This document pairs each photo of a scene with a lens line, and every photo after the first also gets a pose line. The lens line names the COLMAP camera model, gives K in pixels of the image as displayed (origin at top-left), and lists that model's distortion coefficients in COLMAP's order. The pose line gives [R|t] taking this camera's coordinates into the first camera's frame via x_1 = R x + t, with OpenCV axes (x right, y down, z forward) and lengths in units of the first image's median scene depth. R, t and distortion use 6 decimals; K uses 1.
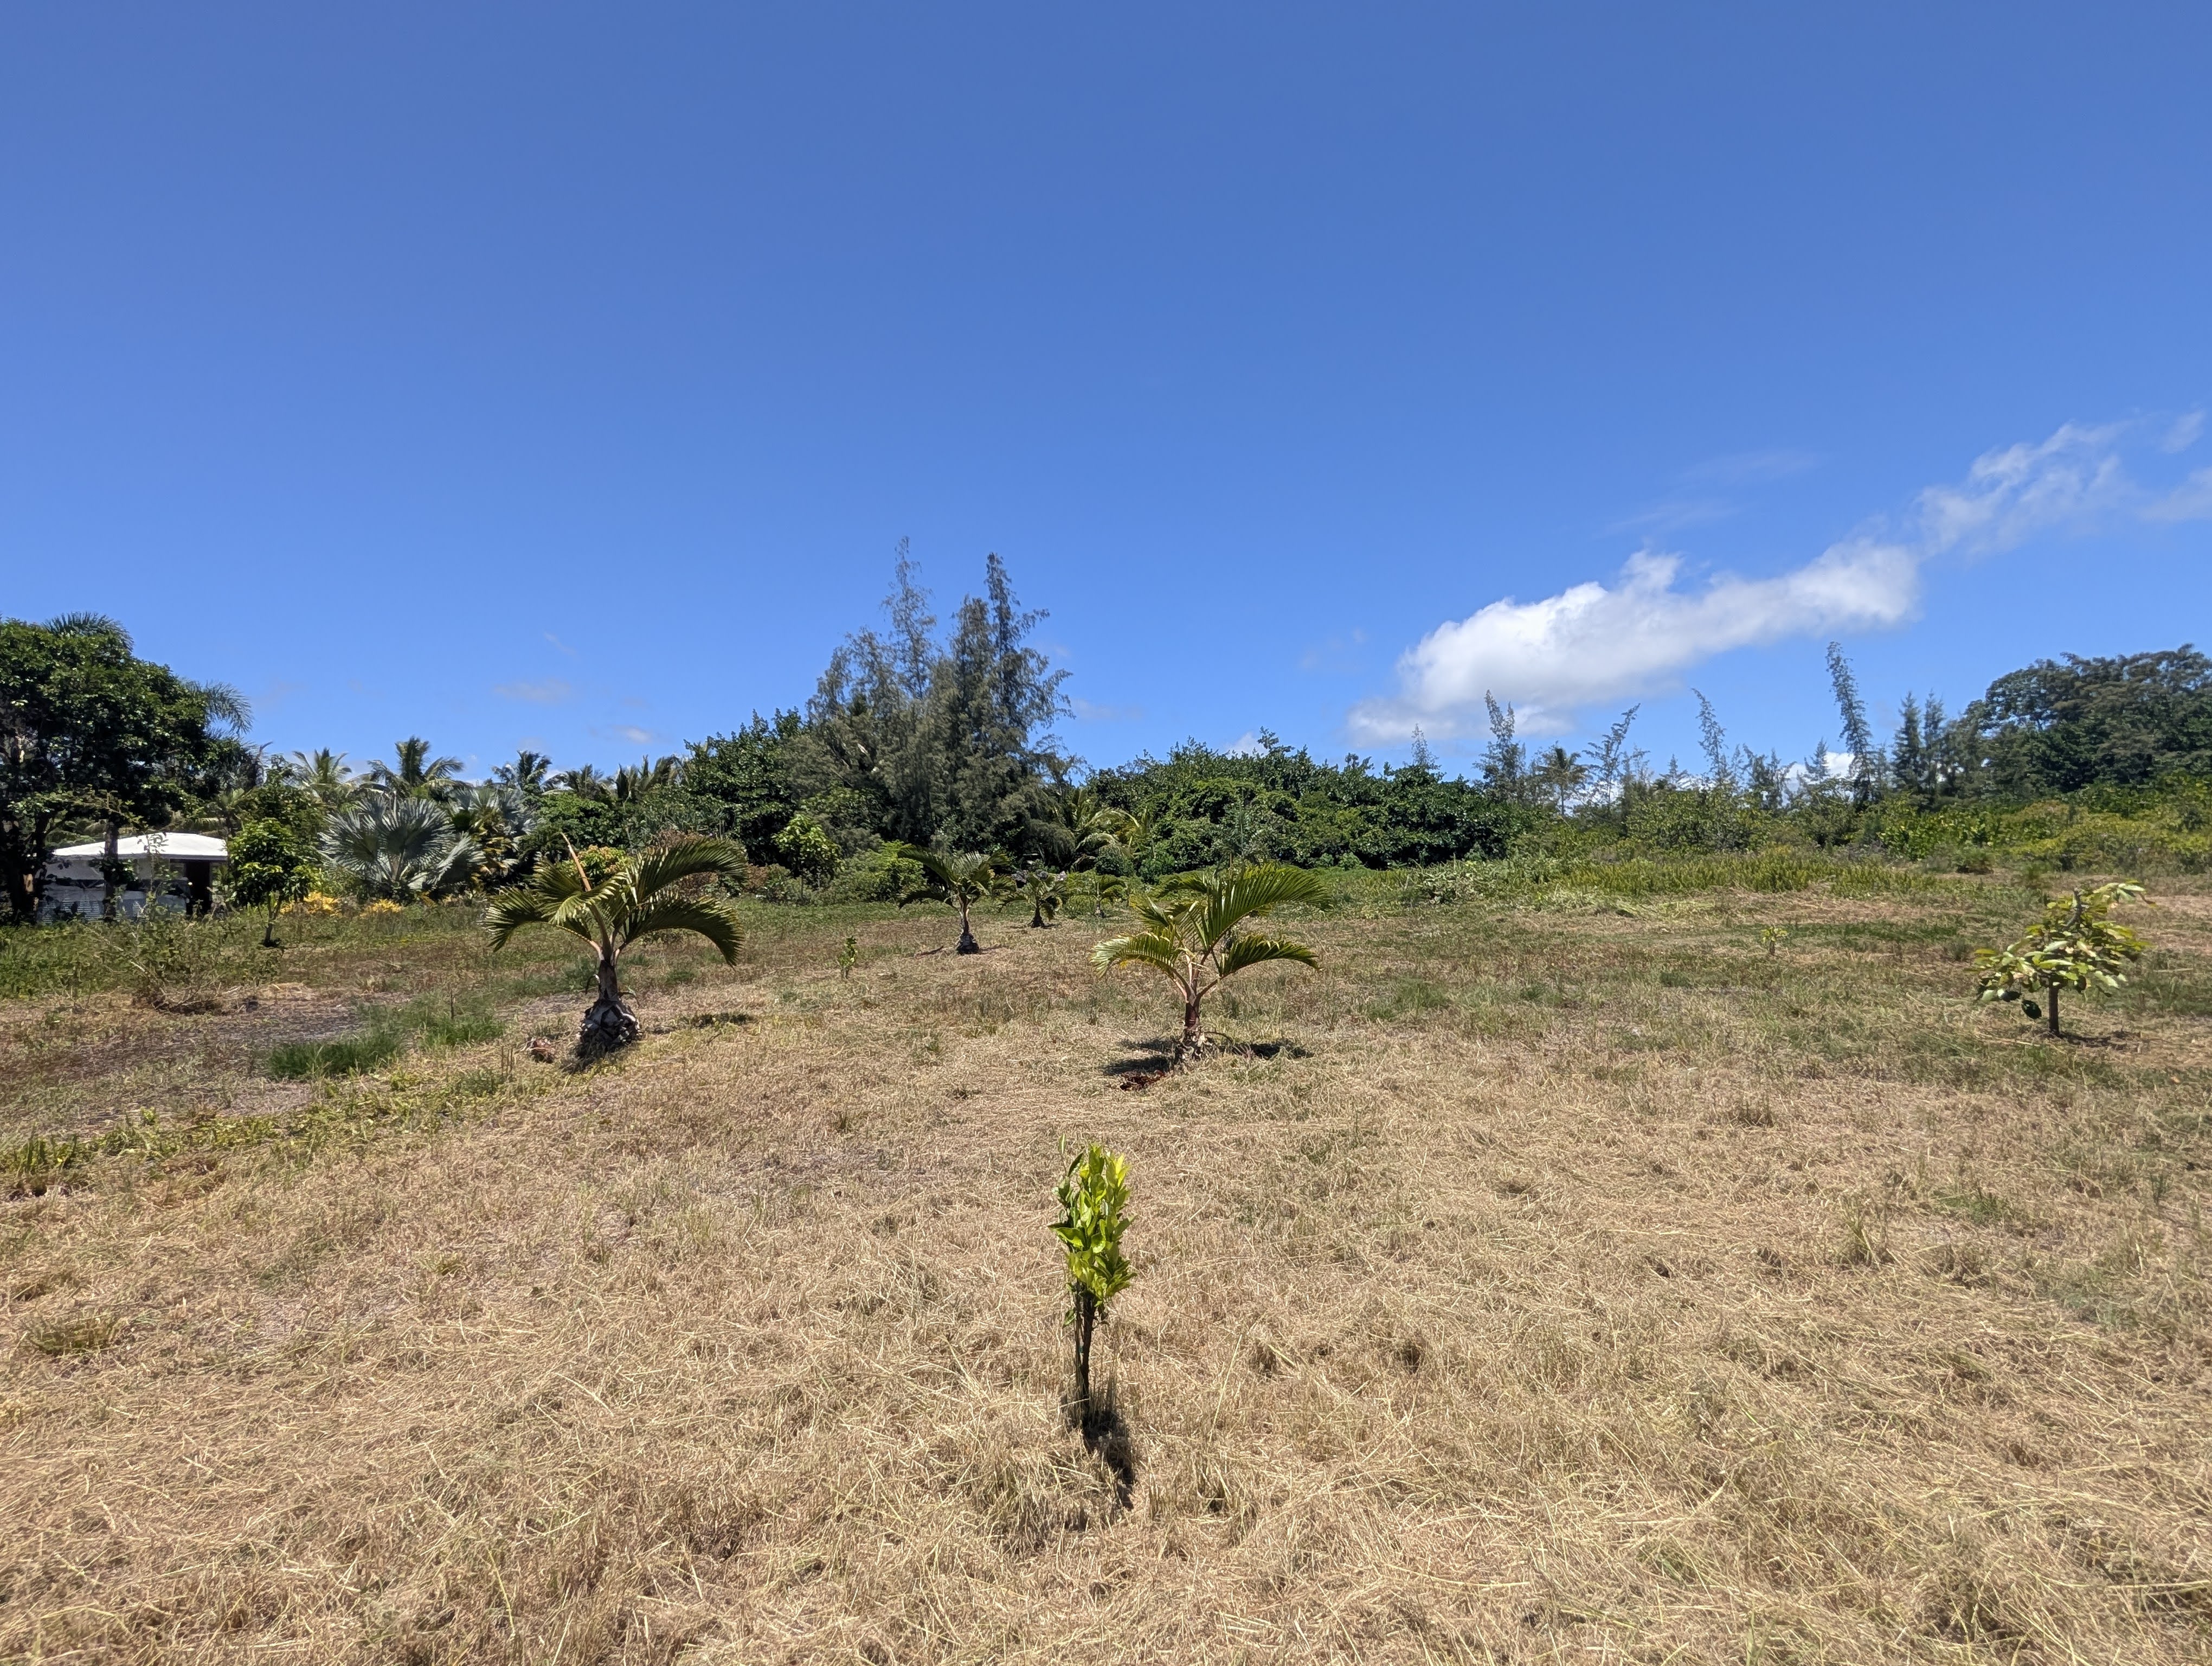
lens RADIAL K [[1059.8, 0, 1102.2], [0, 1059.8, 836.4], [0, 0, 1]] dist [0.000552, -0.000263]
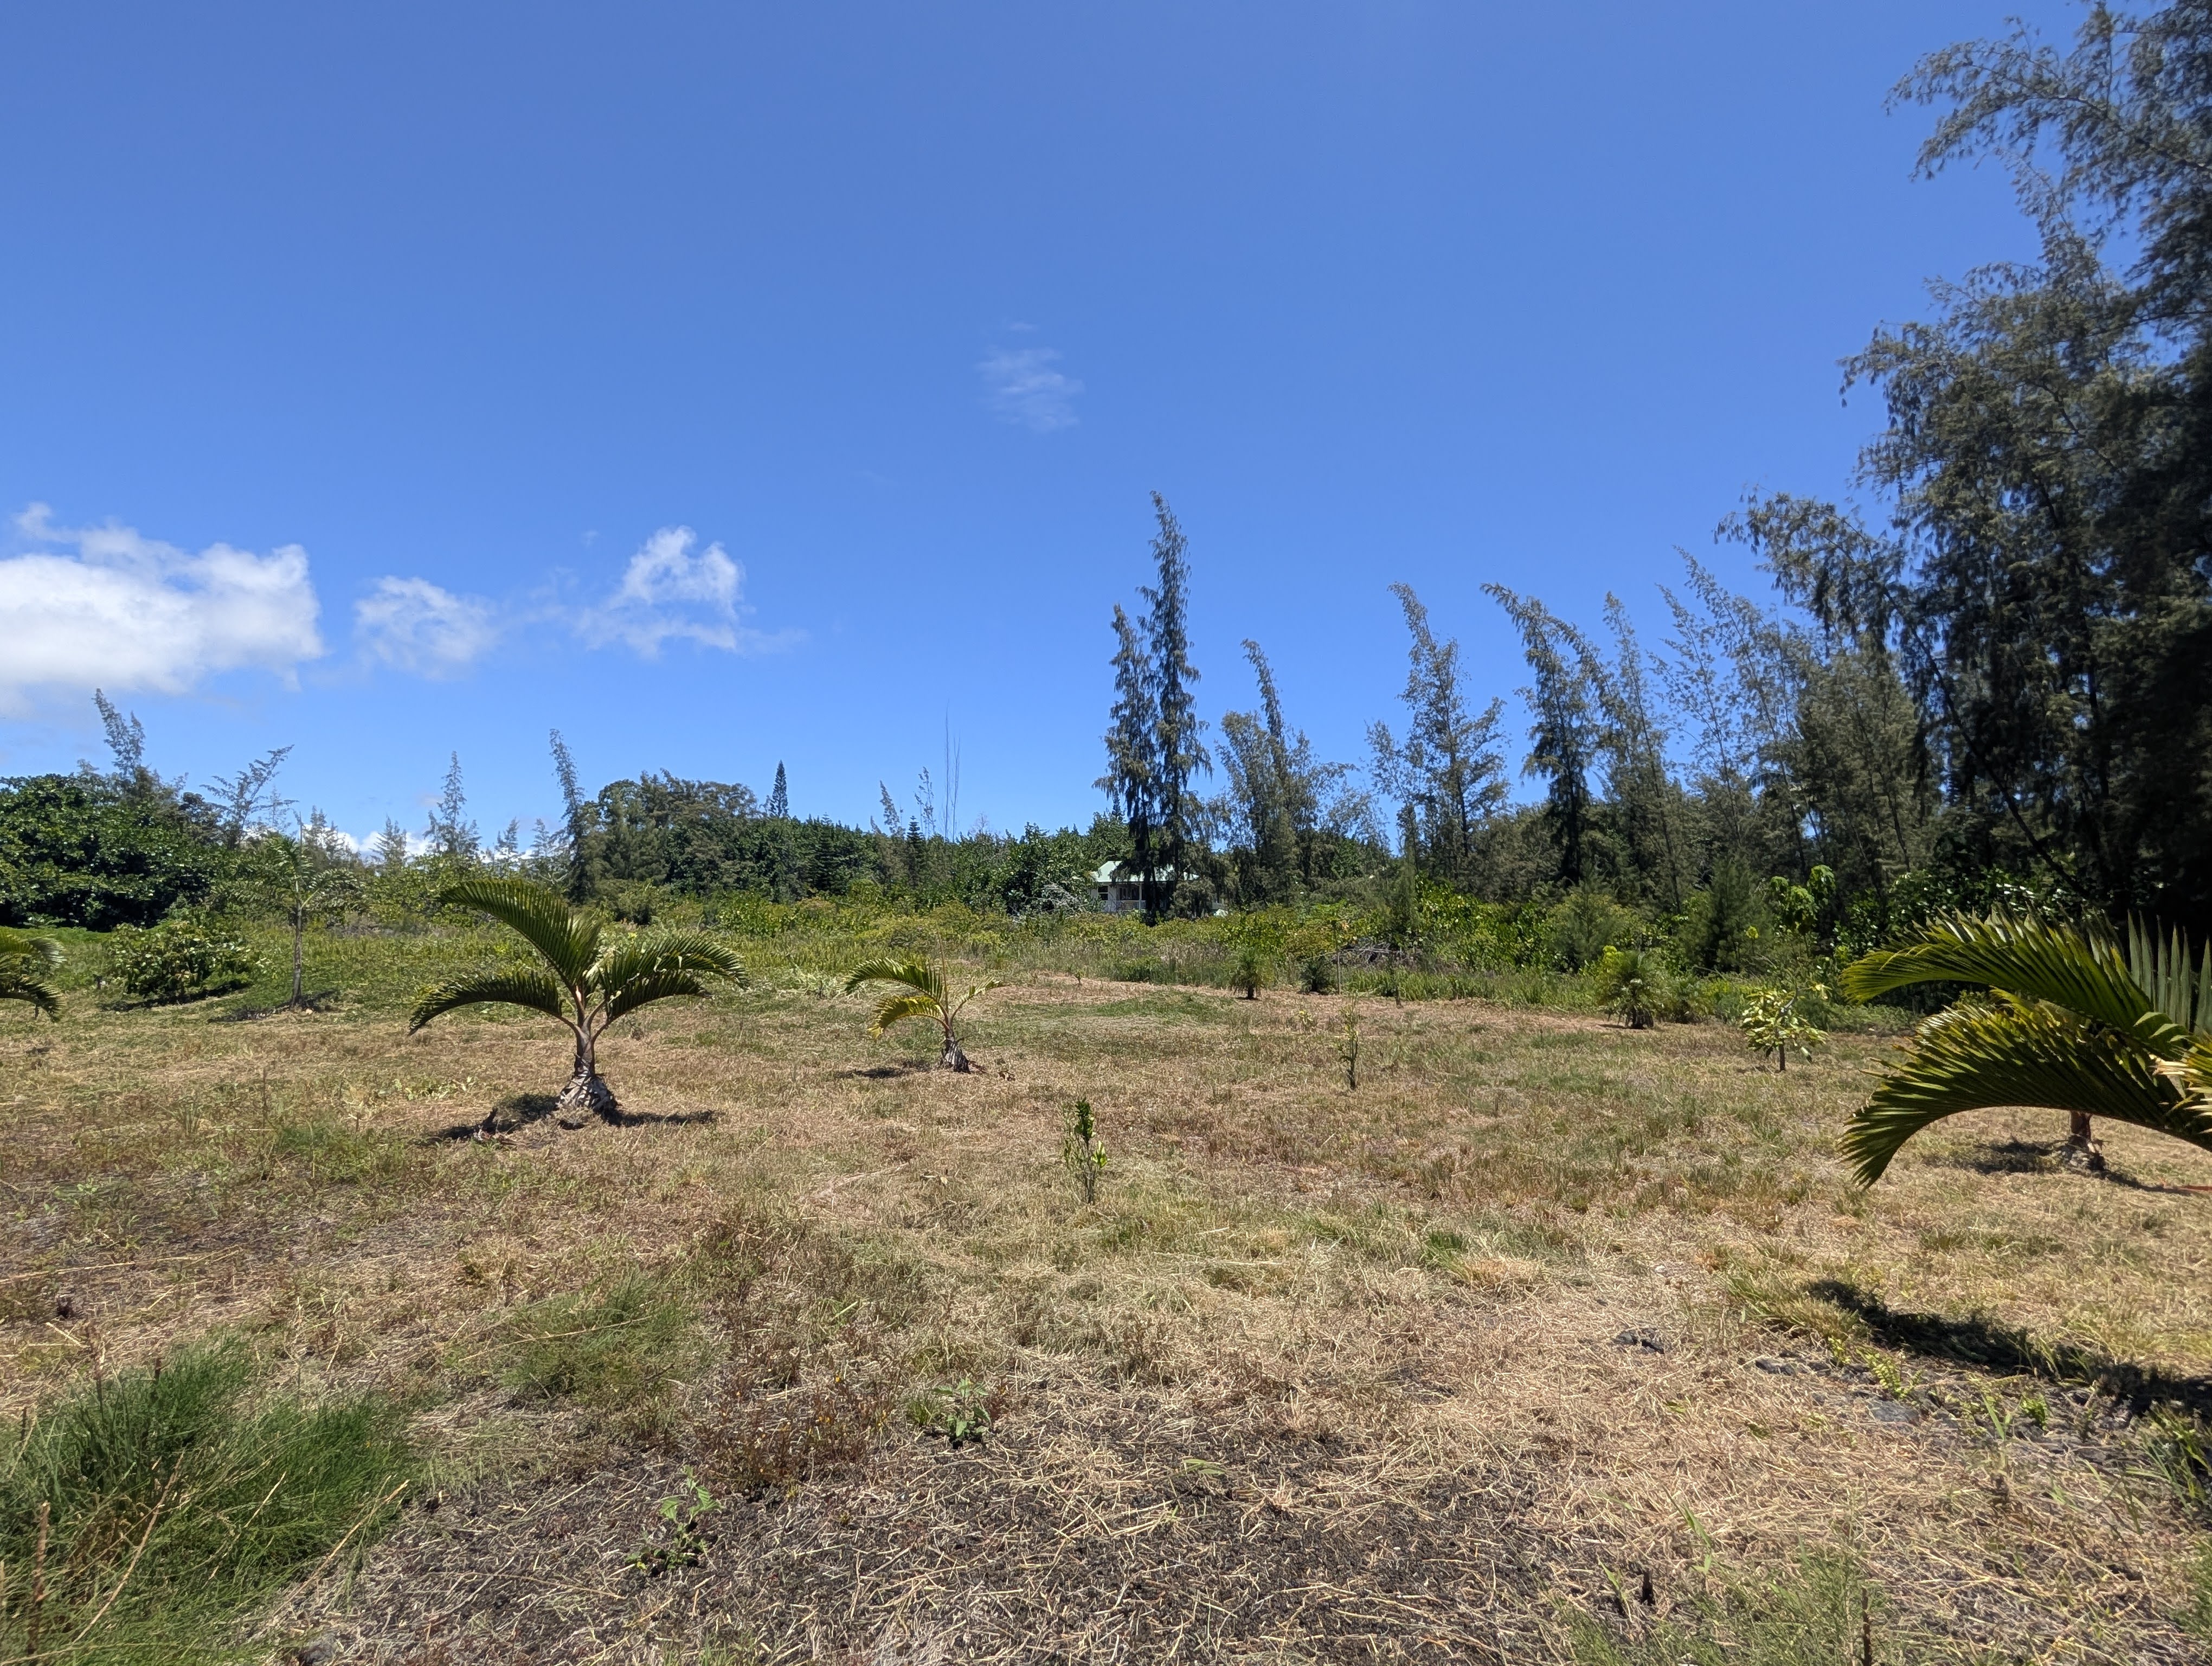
lens RADIAL K [[1062.2, 0, 1099.1], [0, 1062.2, 866.8], [0, 0, 1]] dist [0.004383, -0.000335]
pose [[0.351885, 0.092578, 0.931454, -0.112844], [-0.058725, 0.995320, -0.076741, 0.005446], [-0.934199, -0.027696, 0.355675, 0.138556]]
